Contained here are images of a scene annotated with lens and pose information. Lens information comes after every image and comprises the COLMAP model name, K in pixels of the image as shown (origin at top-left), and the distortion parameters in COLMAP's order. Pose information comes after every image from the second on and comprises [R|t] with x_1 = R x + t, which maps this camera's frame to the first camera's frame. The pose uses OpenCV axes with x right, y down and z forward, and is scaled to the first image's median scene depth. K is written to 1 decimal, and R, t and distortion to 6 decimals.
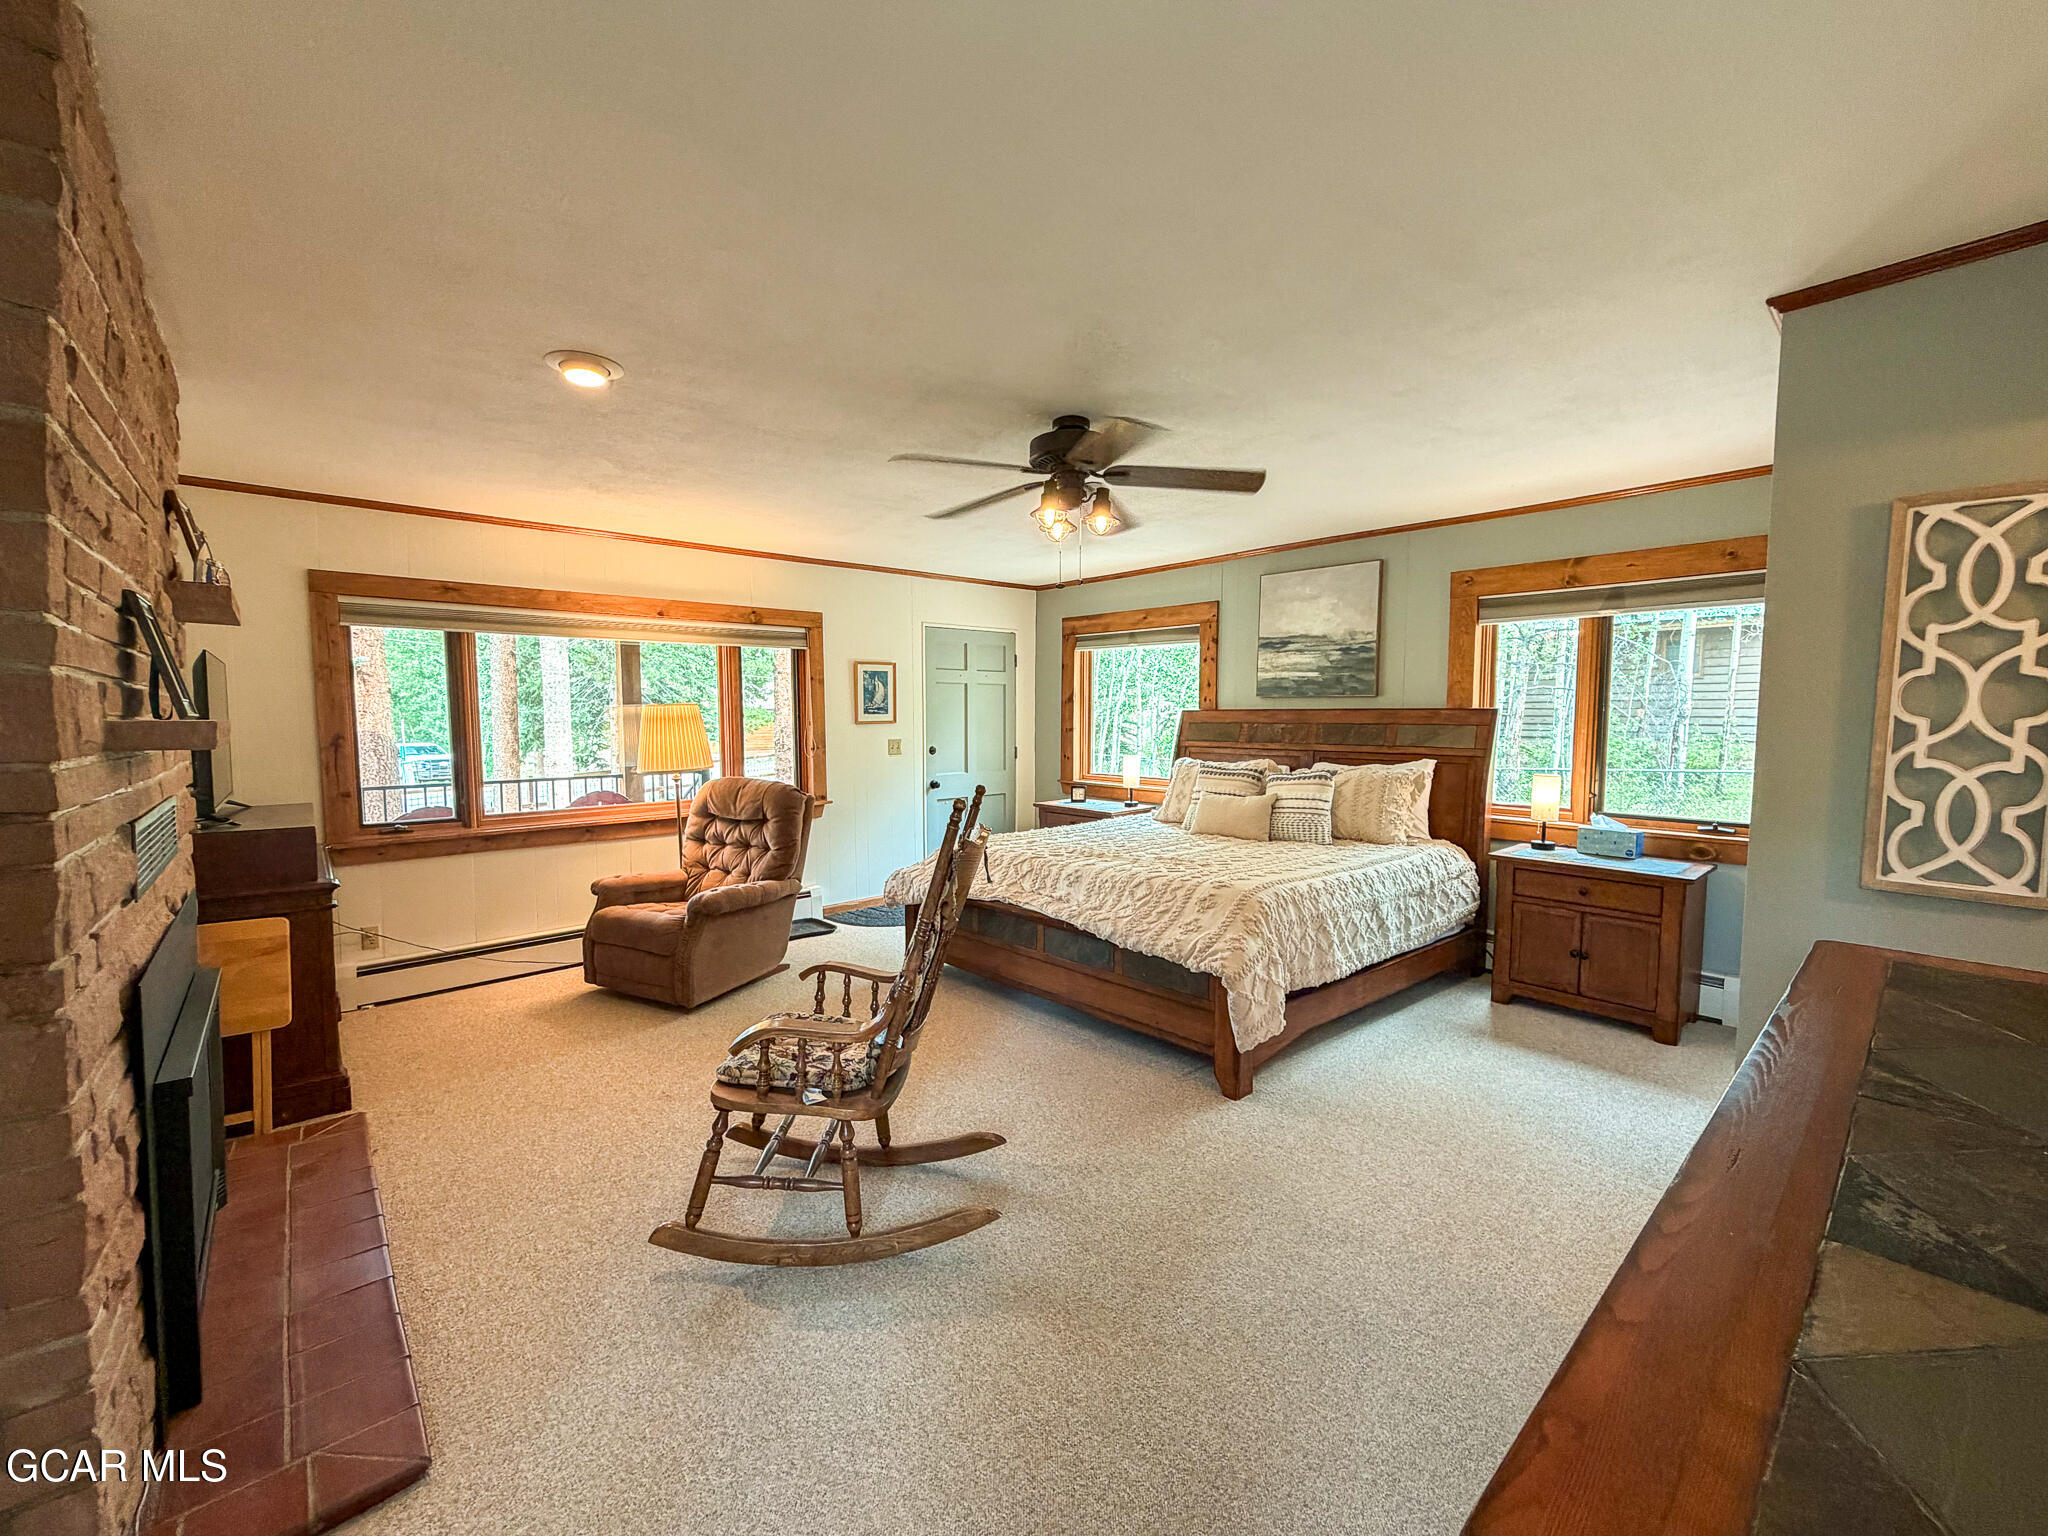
lens RADIAL K [[828.9, 0, 1024.0], [0, 828.9, 768.0], [0, 0, 1]] dist [-0.000713, -0.000015]
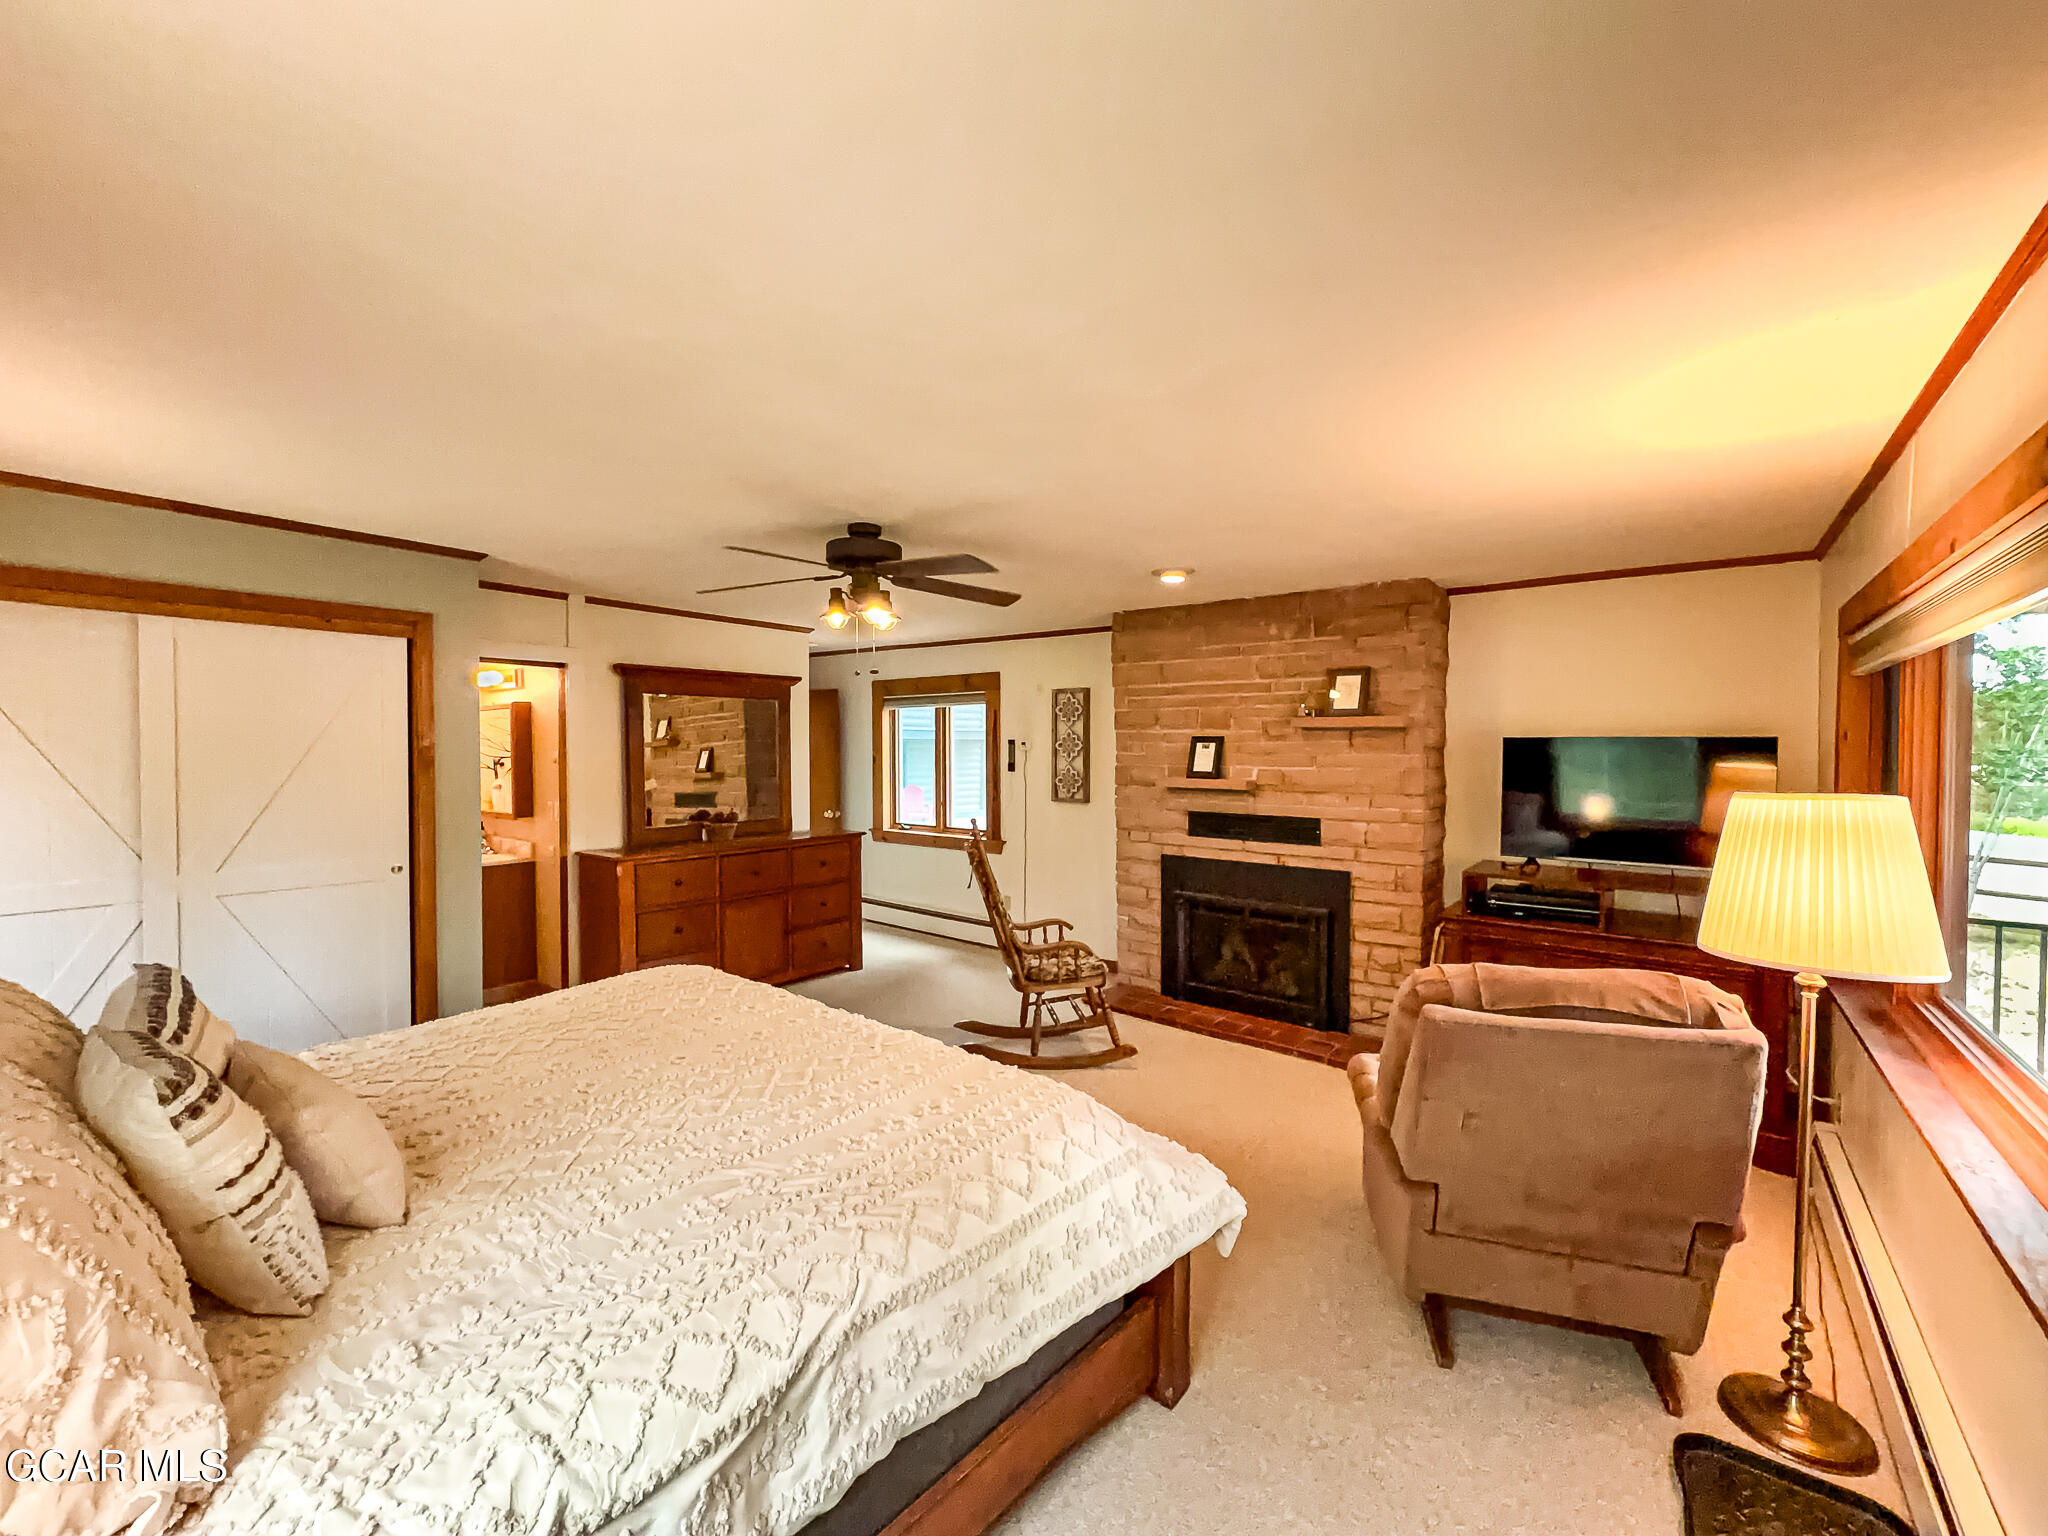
lens RADIAL K [[828.9, 0, 1024.0], [0, 828.9, 768.0], [0, 0, 1]] dist [-0.000713, -0.000015]
pose [[-0.982406, -0.007498, -0.186606, -0.436568], [-0.023221, 0.996344, 0.082214, -0.134014], [0.185308, 0.085100, -0.978989, 1.802244]]
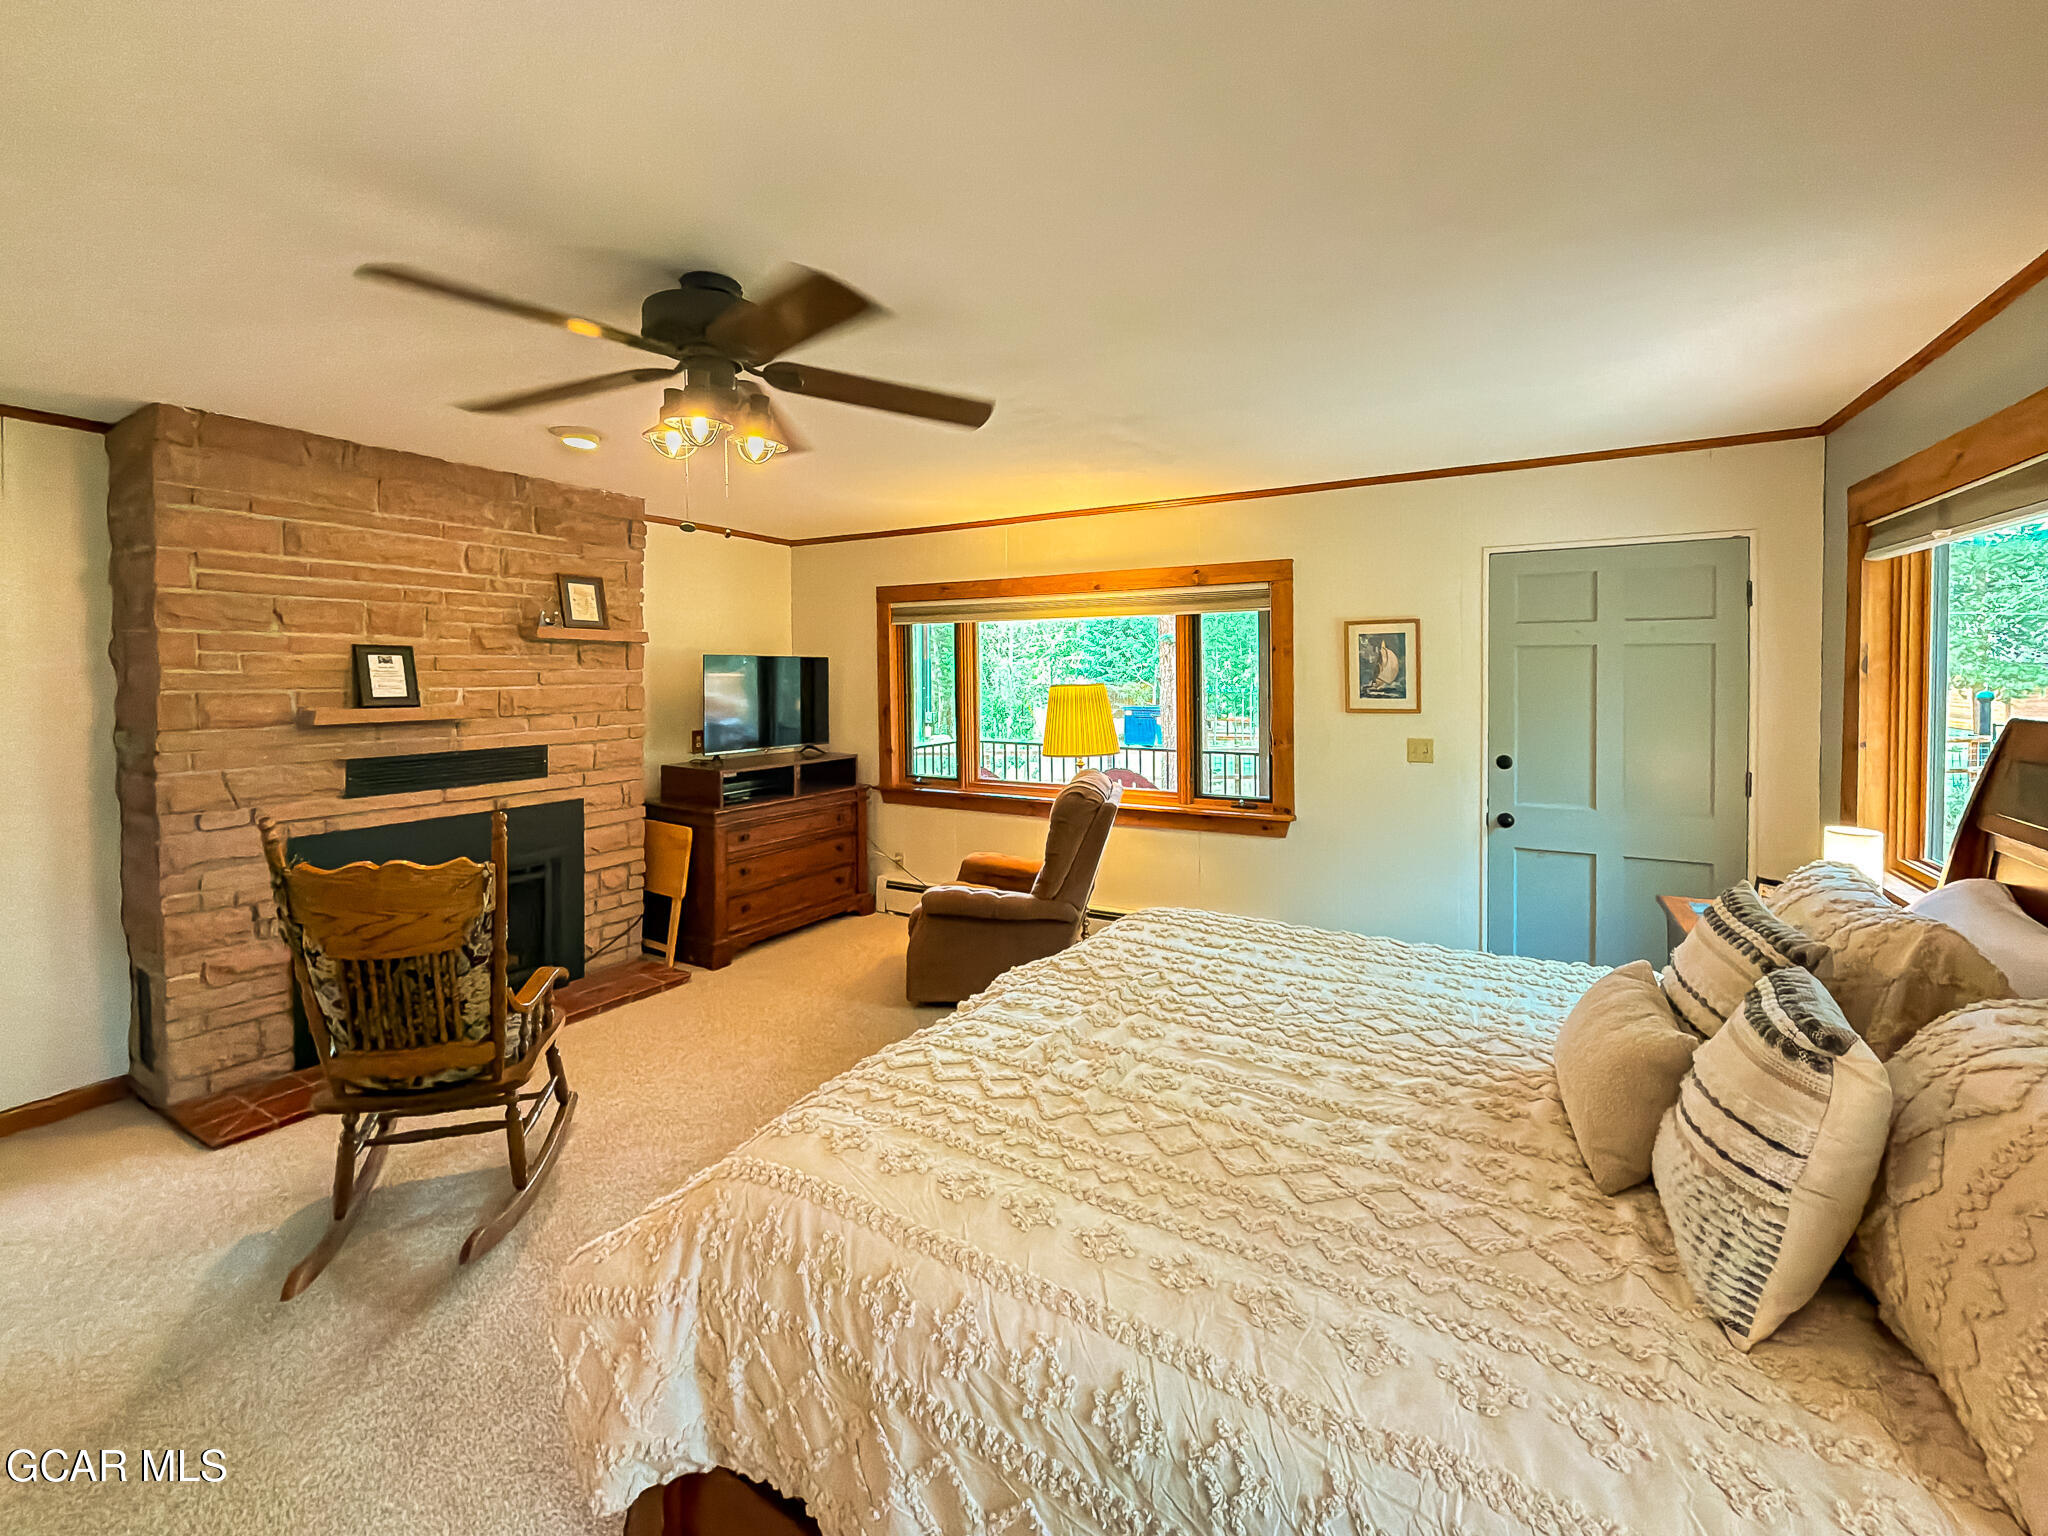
lens RADIAL K [[834.0, 0, 1031.0], [0, 834.0, 681.3], [0, 0, 1]] dist [-0.000453, -0.000008]
pose [[0.323301, 0.012093, -0.946219, 0.360005], [-0.063601, 0.997935, -0.008977, -0.054836], [0.944156, 0.063083, 0.323402, 0.519514]]
